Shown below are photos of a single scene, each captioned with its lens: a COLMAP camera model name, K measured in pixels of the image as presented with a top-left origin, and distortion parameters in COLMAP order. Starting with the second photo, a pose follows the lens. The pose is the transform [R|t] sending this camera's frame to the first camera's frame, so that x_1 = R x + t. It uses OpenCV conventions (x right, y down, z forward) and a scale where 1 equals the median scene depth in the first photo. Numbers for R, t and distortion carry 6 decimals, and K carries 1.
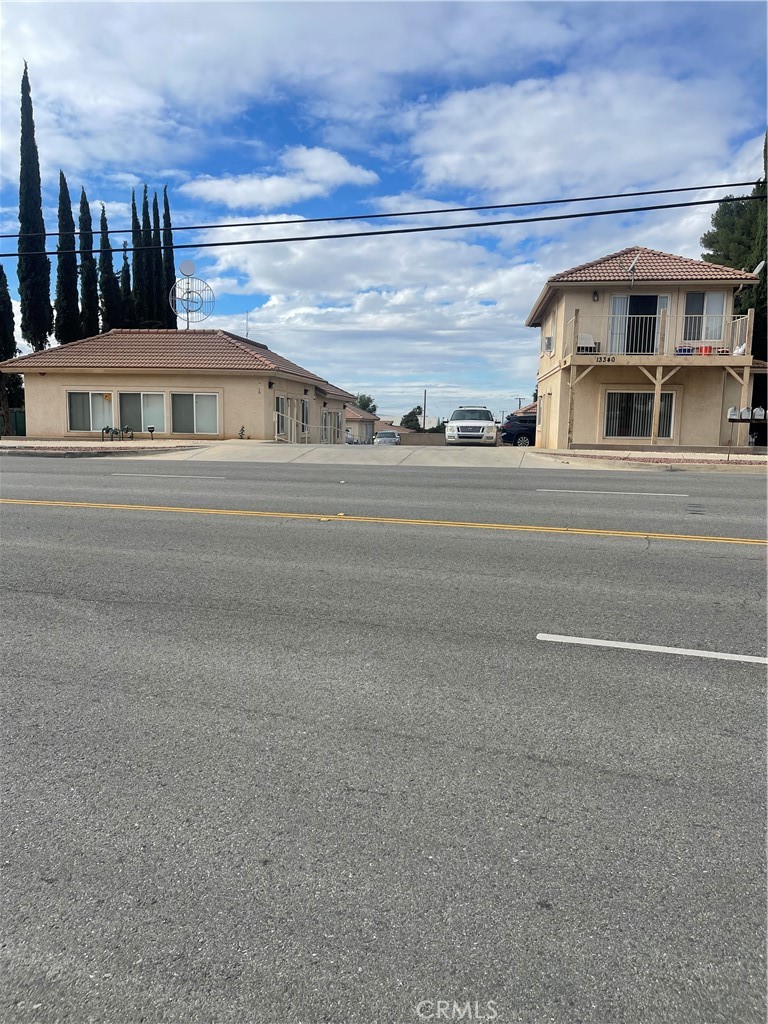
lens RADIAL K [[743.3, 0, 381.2], [0, 743.3, 494.7], [0, 0, 1]] dist [0.007230, -0.051145]
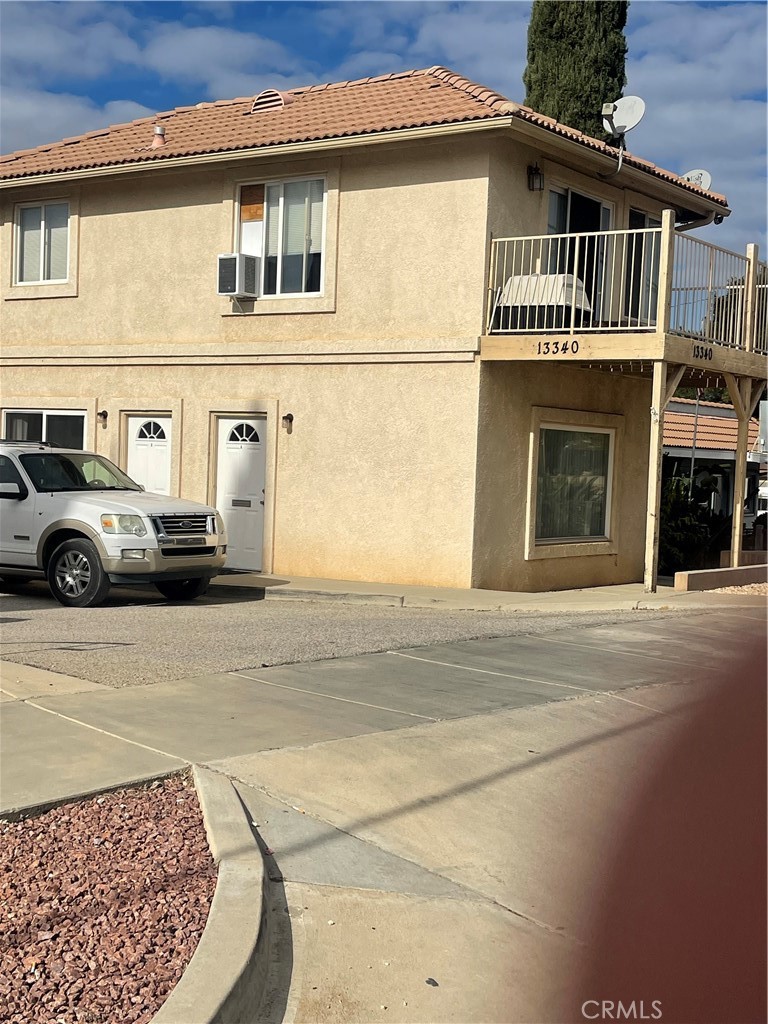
lens RADIAL K [[1384.4, 0, 384.0], [0, 1384.4, 512.0], [0, 0, 1]] dist [0.110950, -0.018872]
pose [[0.475026, -0.026578, 0.879570, -0.645818], [0.060179, 0.998185, -0.002338, -0.161138], [-0.877912, 0.054043, 0.475763, 1.212197]]
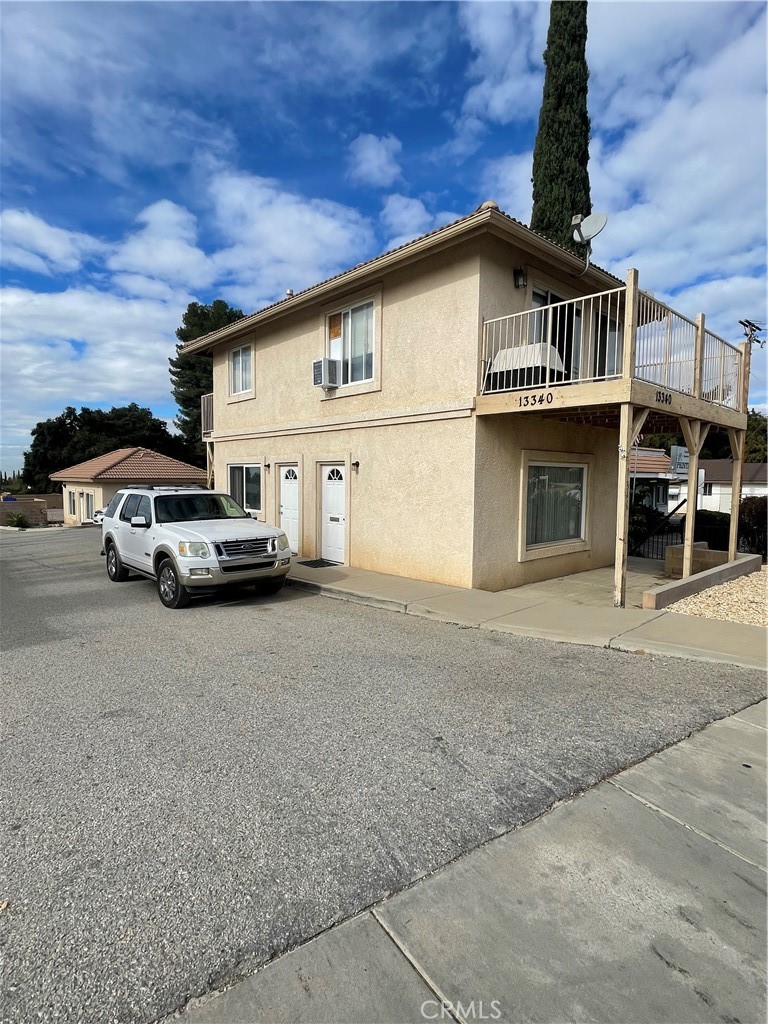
lens RADIAL K [[517.4, 0, 375.2], [0, 517.4, 511.0], [0, 0, 1]] dist [0.000650, 0.000054]
pose [[0.662055, -0.056417, 0.747329, -0.088124], [0.077813, 0.996948, 0.006327, -0.193464], [-0.745405, 0.053963, 0.664424, 1.397505]]
